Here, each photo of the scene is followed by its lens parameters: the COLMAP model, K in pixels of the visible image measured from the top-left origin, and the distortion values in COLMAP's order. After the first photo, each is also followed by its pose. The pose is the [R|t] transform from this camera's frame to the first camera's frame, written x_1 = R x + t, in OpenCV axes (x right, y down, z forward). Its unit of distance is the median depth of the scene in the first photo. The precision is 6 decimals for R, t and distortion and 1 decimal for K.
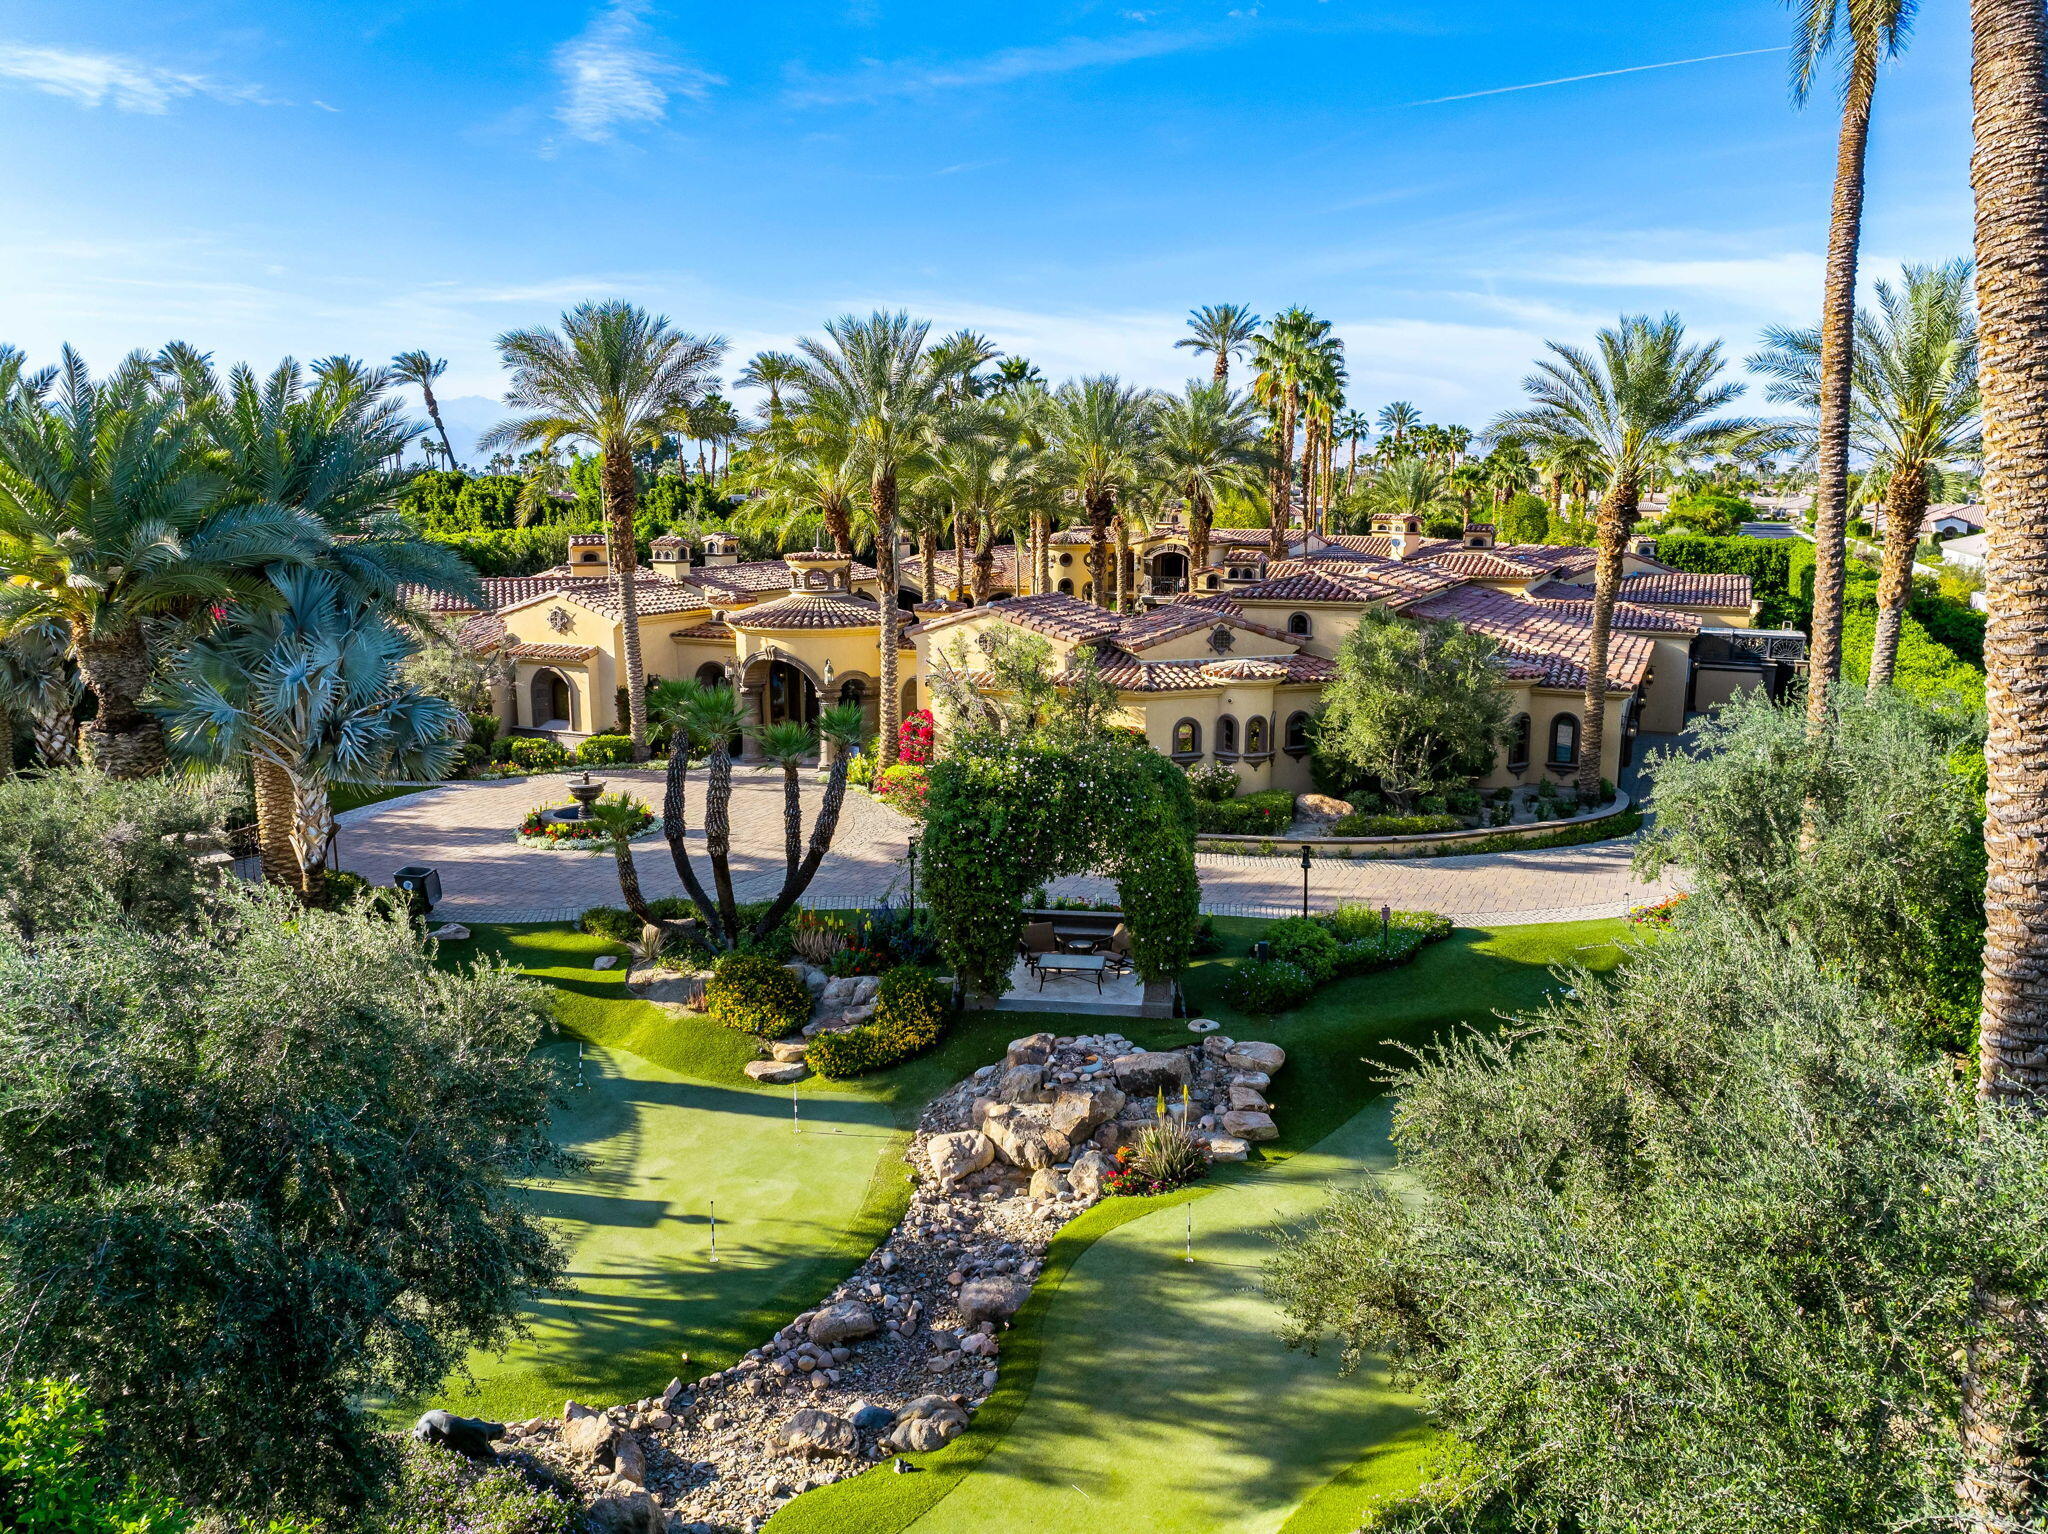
lens RADIAL K [[1438.6, 0, 1023.3], [0, 1438.6, 767.1], [0, 0, 1]] dist [-0.023387, -0.003294]
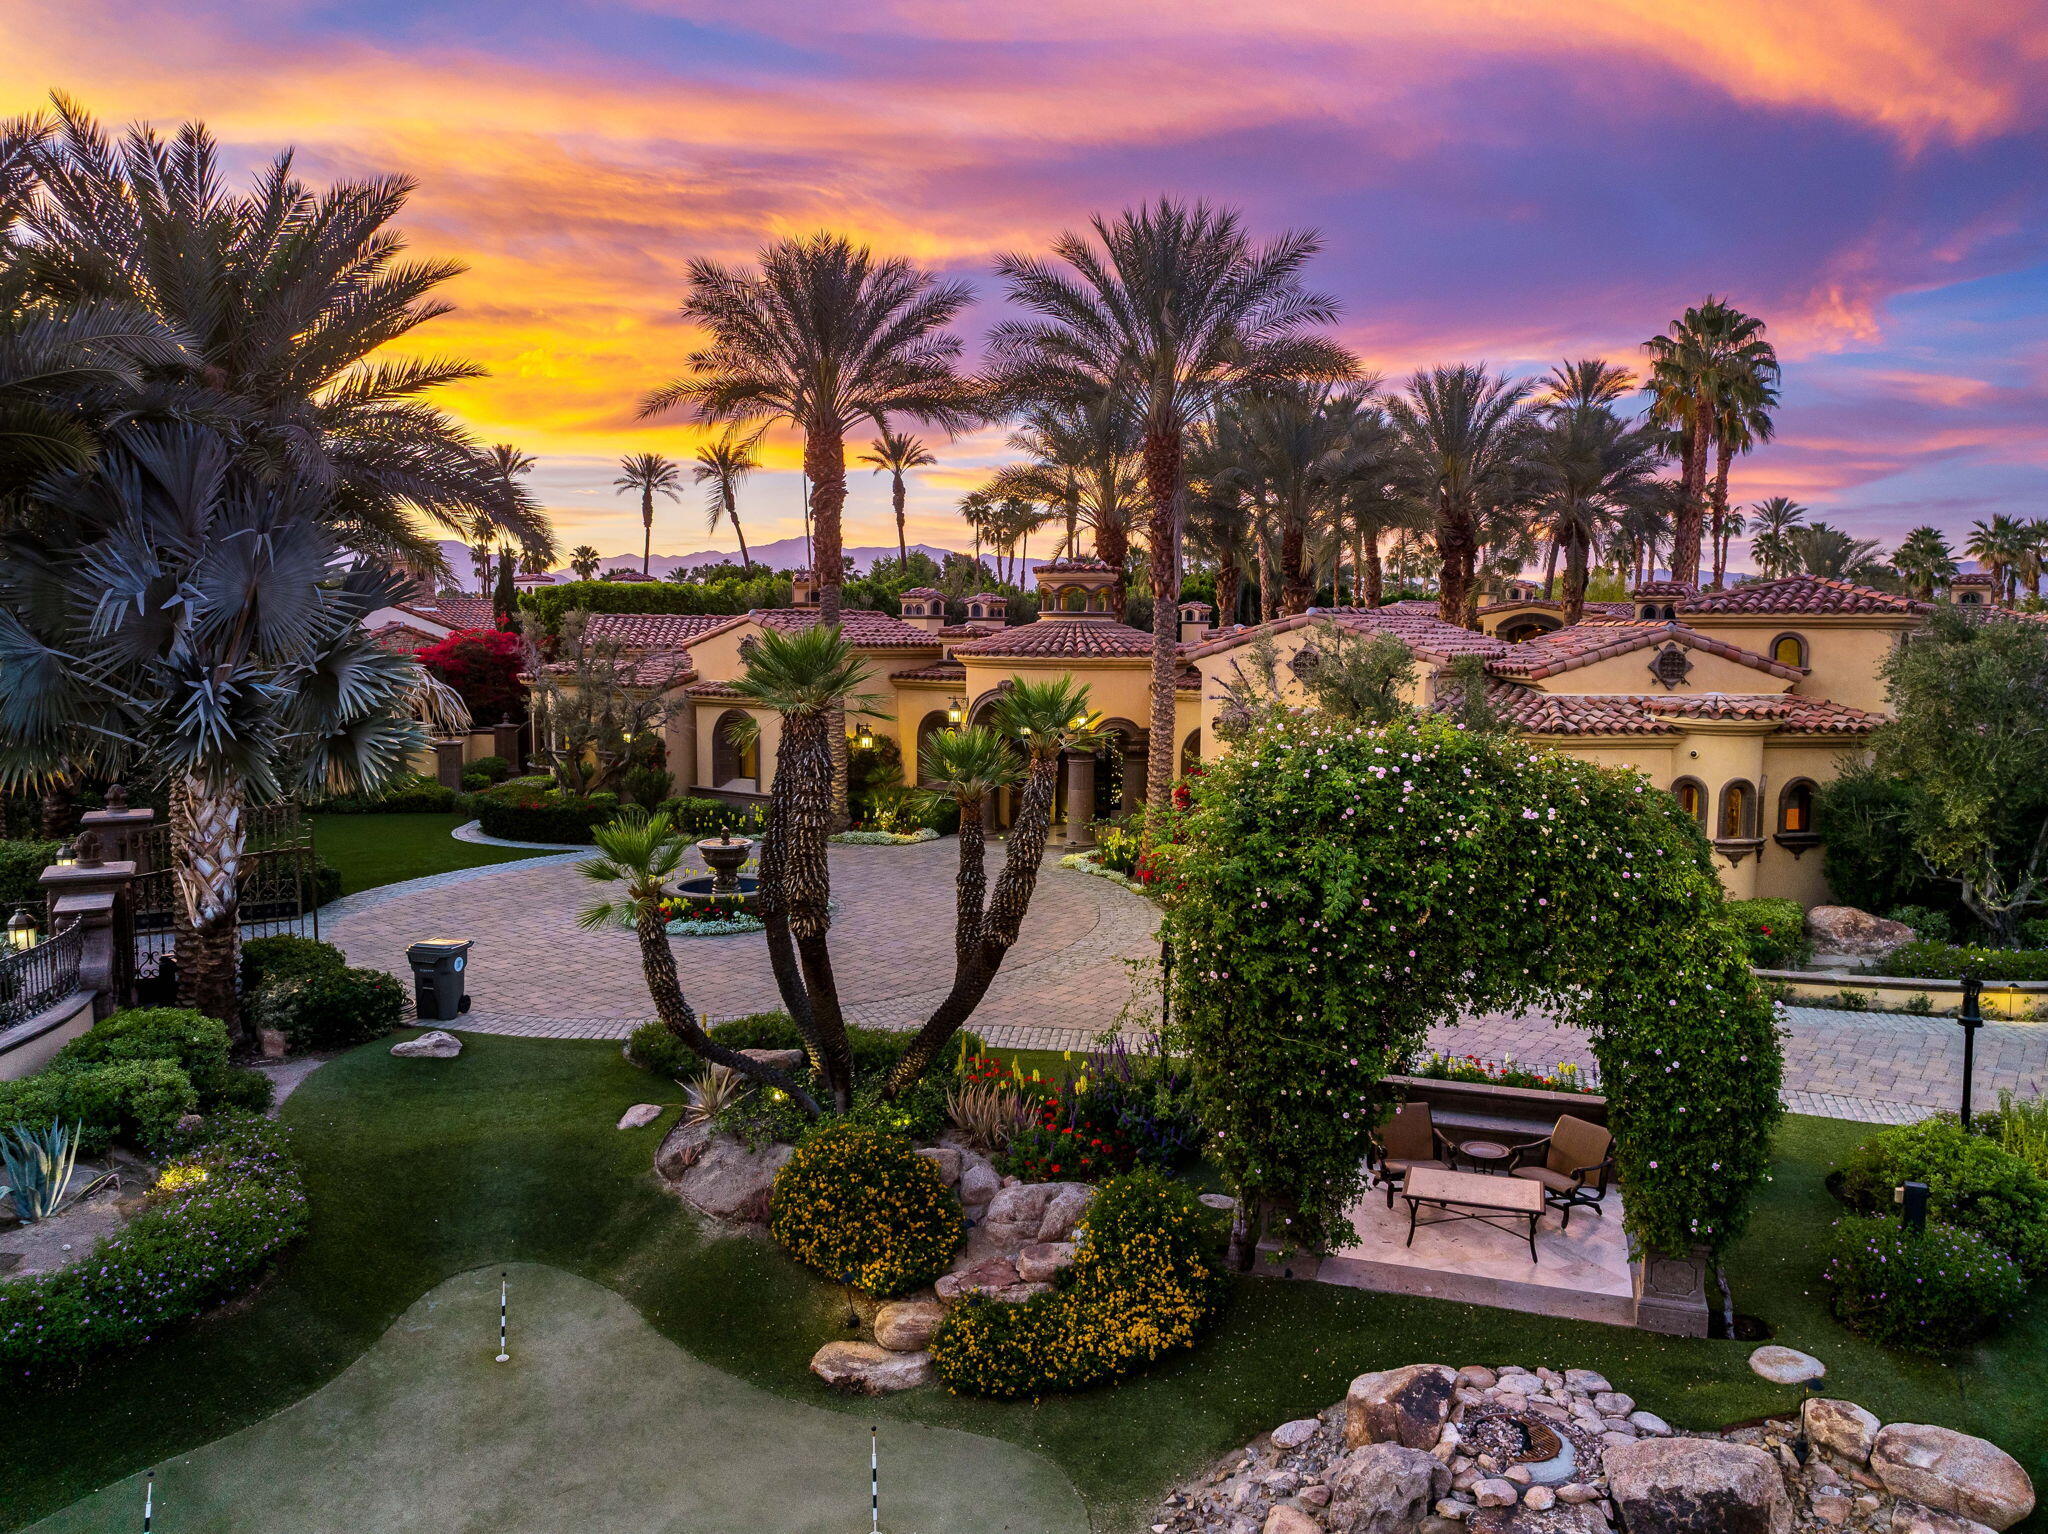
lens RADIAL K [[1438.6, 0, 1022.8], [0, 1438.6, 762.0], [0, 0, 1]] dist [-0.023387, -0.003294]
pose [[0.977823, 0.025917, -0.207822, -0.020085], [-0.045669, 0.994820, -0.090814, 0.039964], [0.204392, 0.098291, 0.973942, 0.466495]]
